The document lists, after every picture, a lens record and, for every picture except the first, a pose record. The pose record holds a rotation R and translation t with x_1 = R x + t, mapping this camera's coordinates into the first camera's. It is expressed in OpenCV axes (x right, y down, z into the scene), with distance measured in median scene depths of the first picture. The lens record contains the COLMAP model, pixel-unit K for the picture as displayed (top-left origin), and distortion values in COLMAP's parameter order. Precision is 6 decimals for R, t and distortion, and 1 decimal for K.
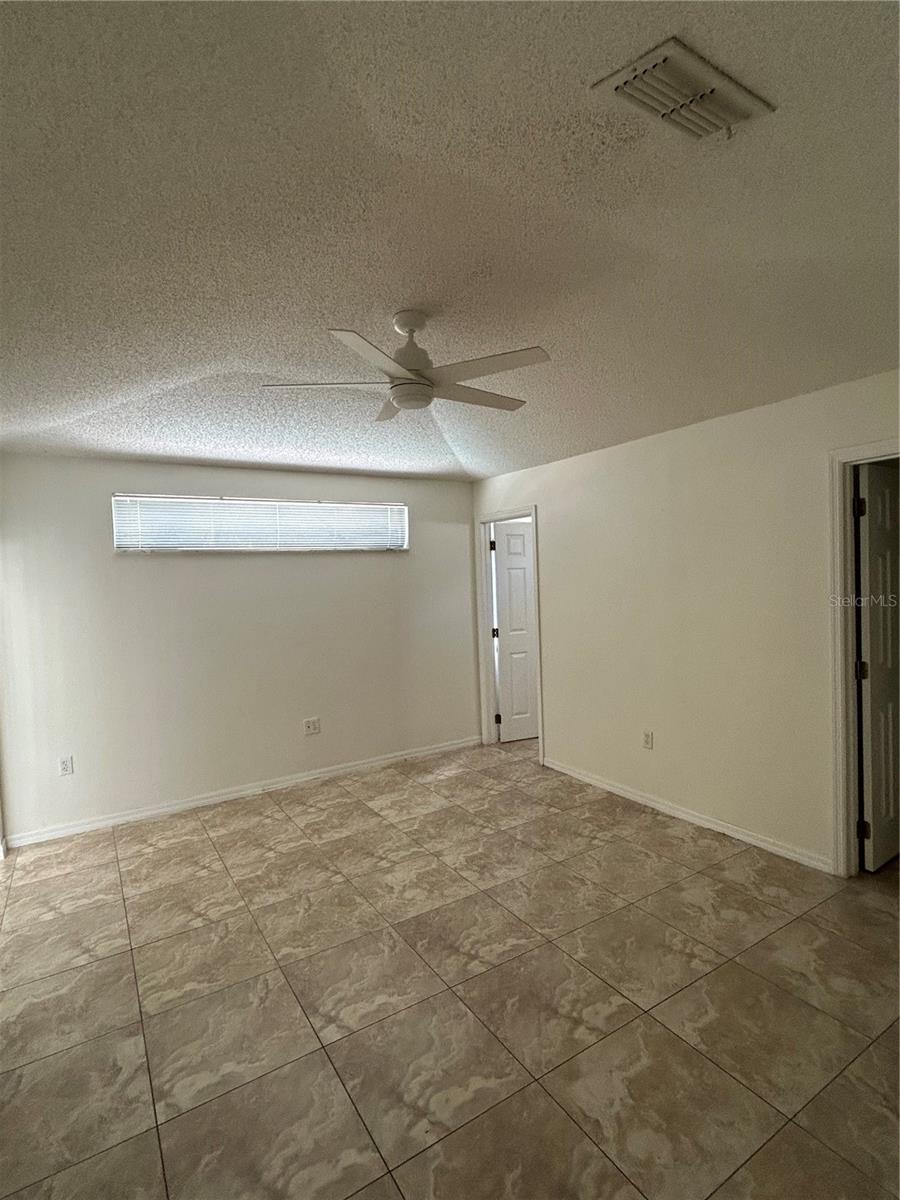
lens RADIAL K [[592.3, 0, 449.6], [0, 592.3, 602.8], [0, 0, 1]] dist [-0.005526, 0.000183]
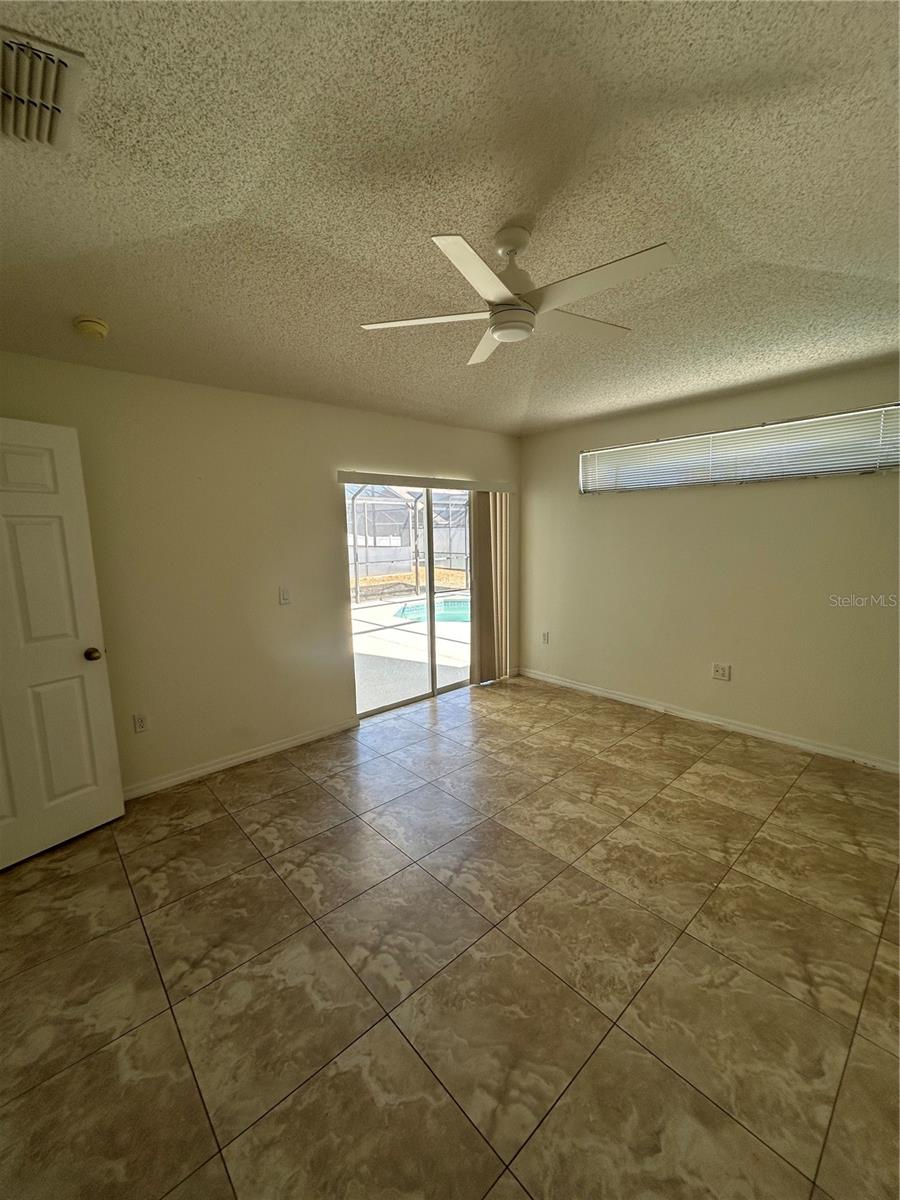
lens RADIAL K [[479.9, 0, 449.3], [0, 479.9, 599.9], [0, 0, 1]] dist [-0.001574, 0.000688]
pose [[0.173647, 0.172129, -0.969649, 0.573423], [-0.029622, 0.985074, 0.169563, -0.032033], [0.984362, -0.000721, 0.176154, 0.585099]]
